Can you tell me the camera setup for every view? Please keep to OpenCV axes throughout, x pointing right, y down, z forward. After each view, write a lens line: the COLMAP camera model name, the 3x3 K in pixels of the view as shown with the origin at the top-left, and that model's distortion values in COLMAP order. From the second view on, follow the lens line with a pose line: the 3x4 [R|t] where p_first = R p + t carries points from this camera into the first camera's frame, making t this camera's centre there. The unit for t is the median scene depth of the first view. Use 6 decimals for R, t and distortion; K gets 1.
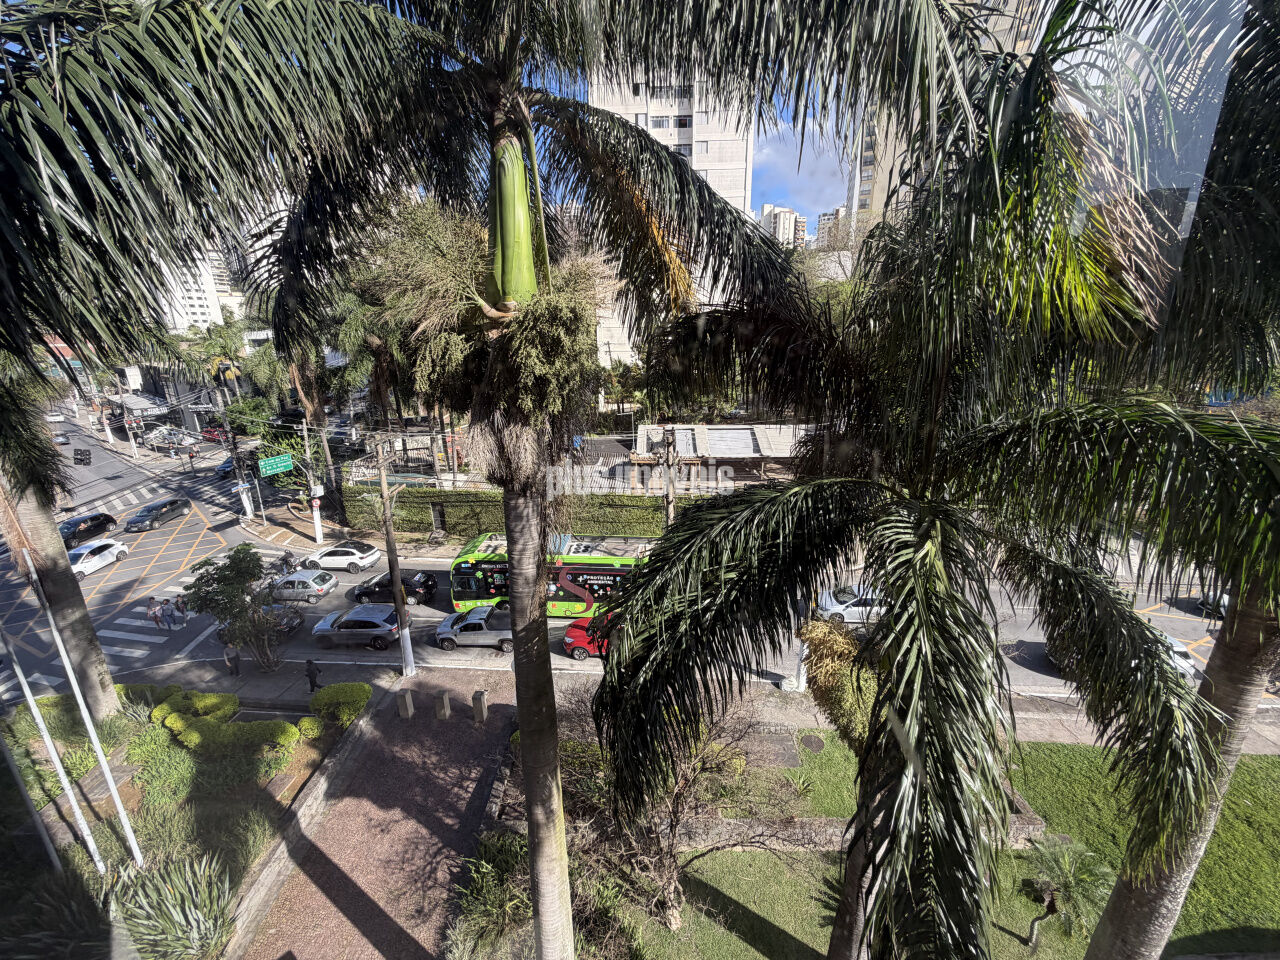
lens RADIAL K [[512.1, 0, 635.3], [0, 512.1, 479.7], [0, 0, 1]] dist [0.000833, 0.000268]
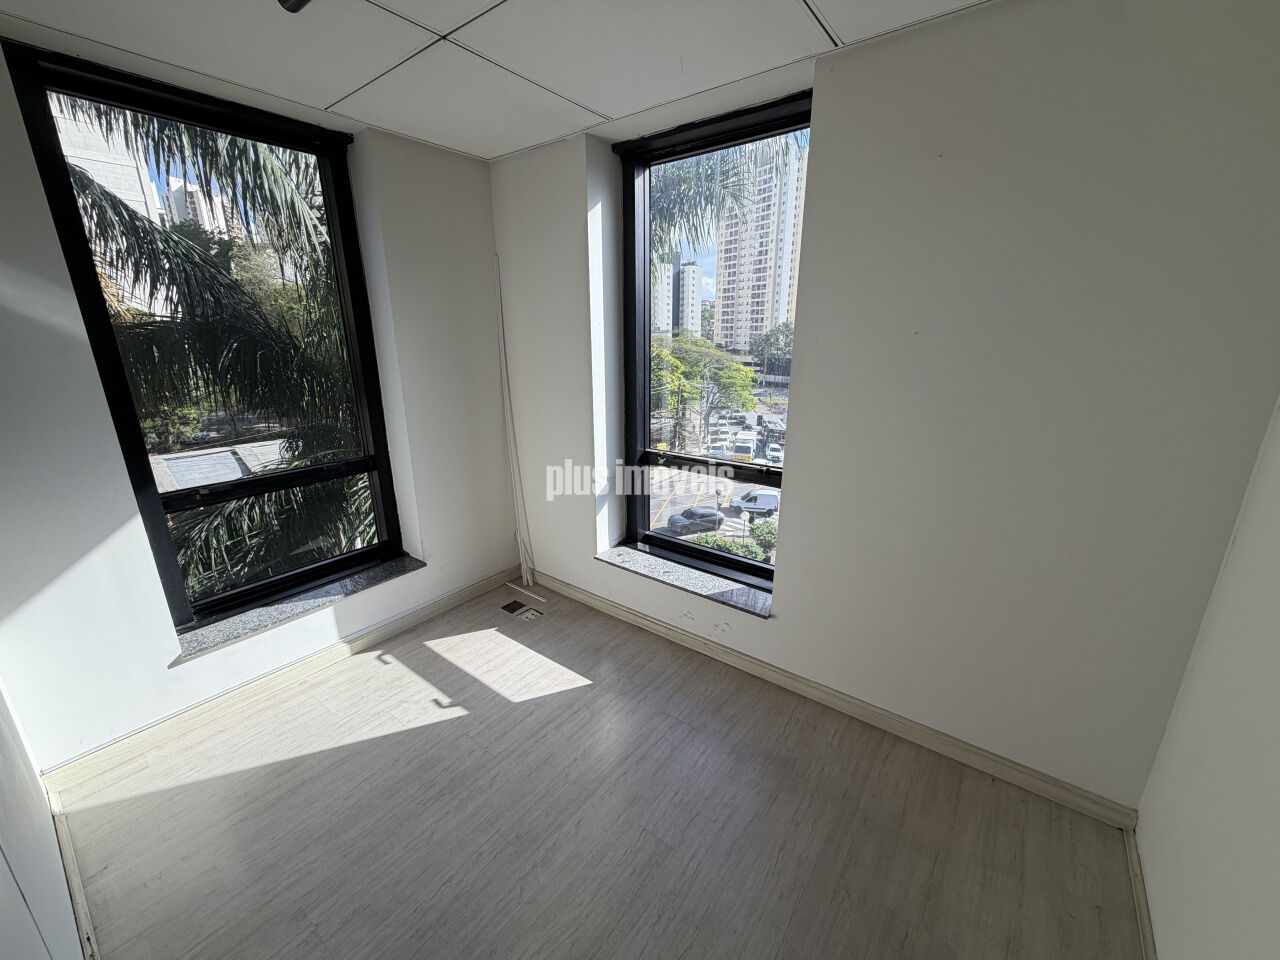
lens RADIAL K [[509.2, 0, 635.9], [0, 509.2, 481.0], [0, 0, 1]] dist [0.001571, 0.000251]
pose [[0.614379, -0.207882, 0.761133, -0.142373], [0.214371, 0.972359, 0.092534, 0.123593], [-0.759331, 0.106314, 0.641961, -0.461348]]
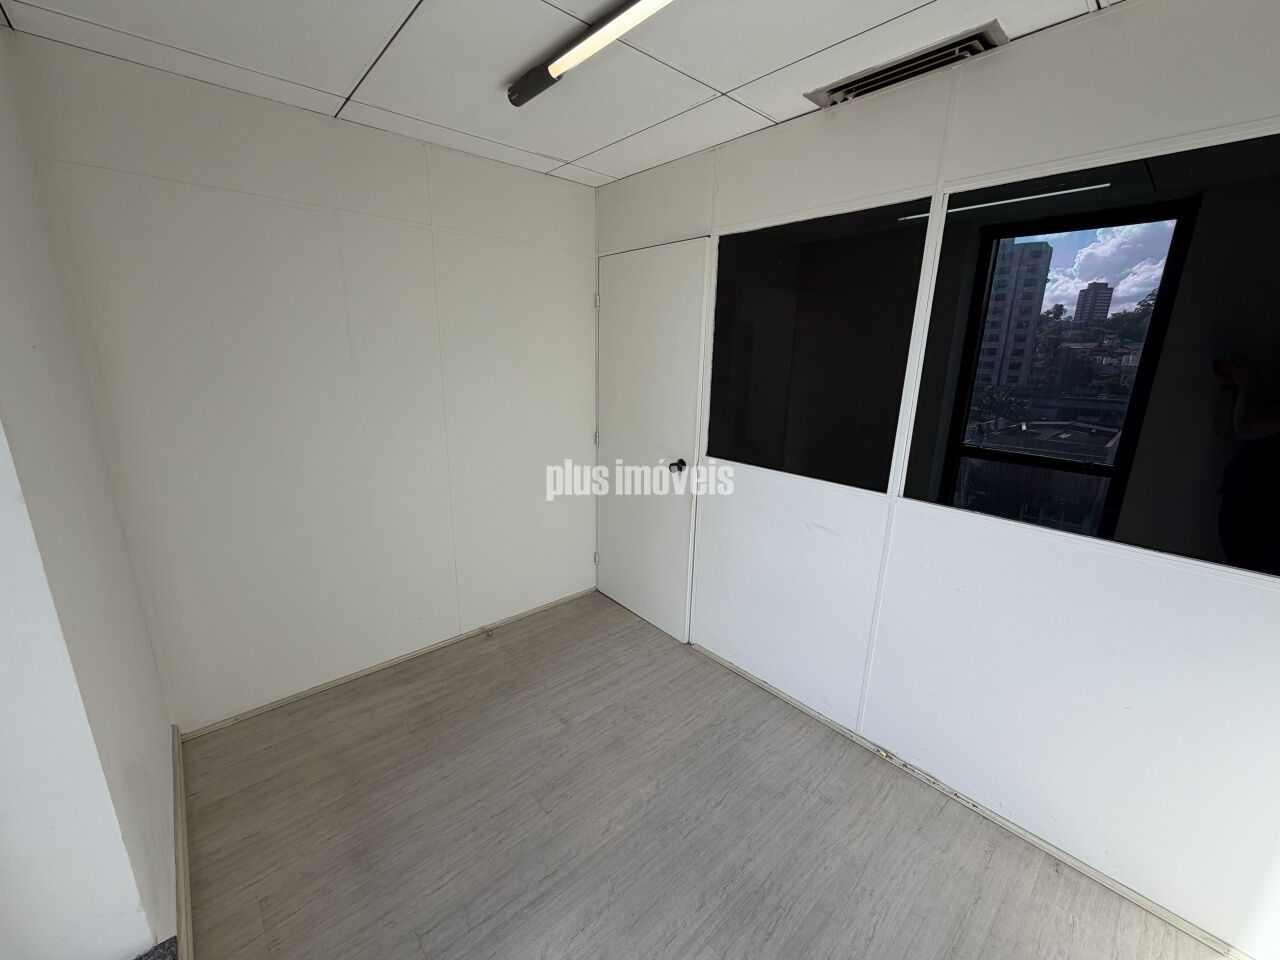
lens RADIAL K [[510.0, 0, 637.8], [0, 510.0, 479.6], [0, 0, 1]] dist [0.001028, 0.000198]
pose [[-0.745255, 0.166701, -0.645605, 0.159961], [-0.190368, 0.874747, 0.445620, 0.020481], [0.639027, 0.455003, -0.620175, -0.129003]]
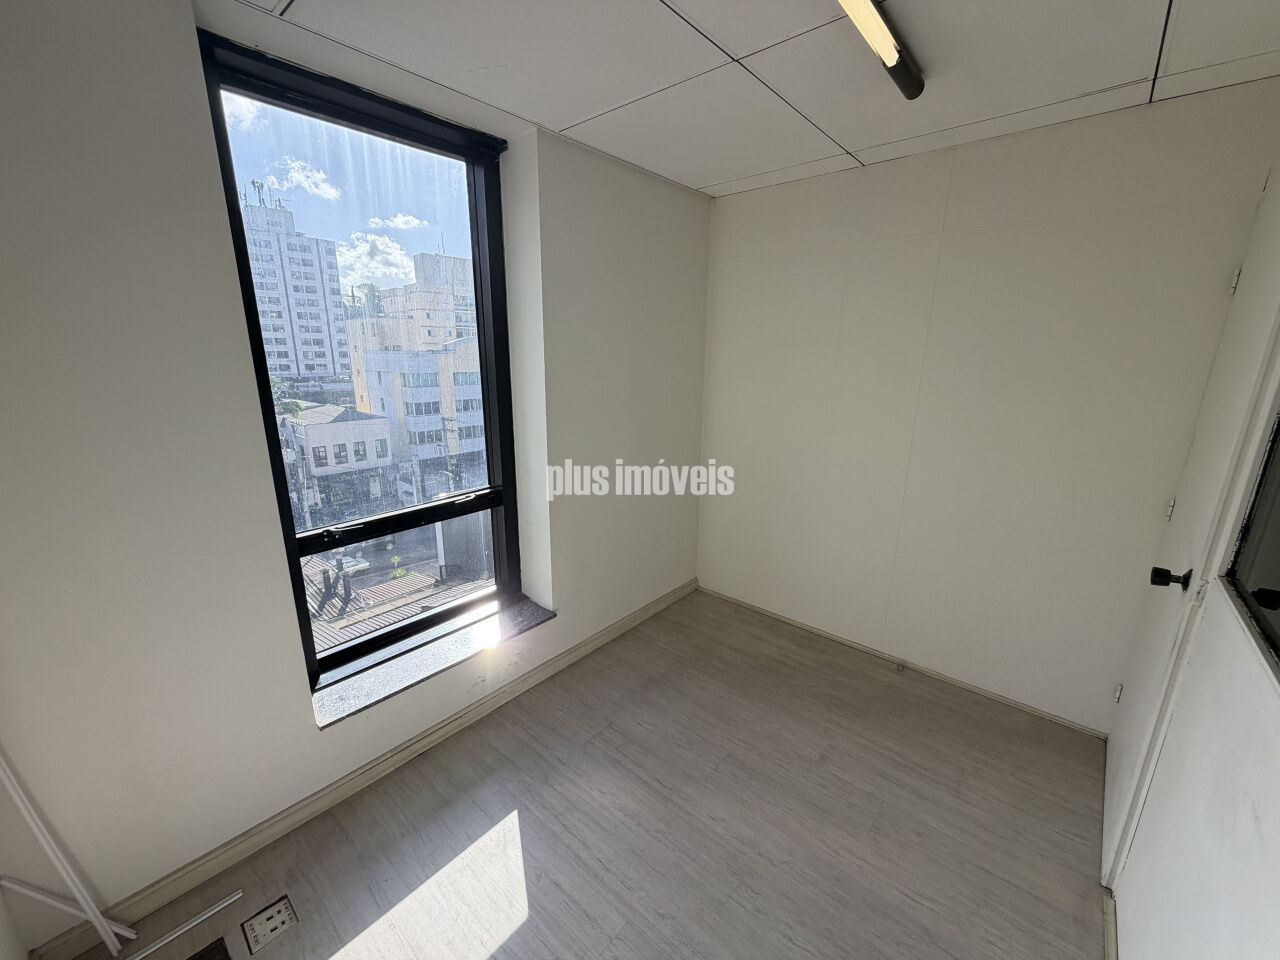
lens RADIAL K [[510.0, 0, 637.8], [0, 510.0, 479.6], [0, 0, 1]] dist [0.001028, 0.000198]
pose [[-0.753990, -0.153090, 0.638798, -0.113344], [0.185062, 0.883568, 0.430185, 0.011520], [-0.630279, 0.442572, -0.637870, -0.096783]]
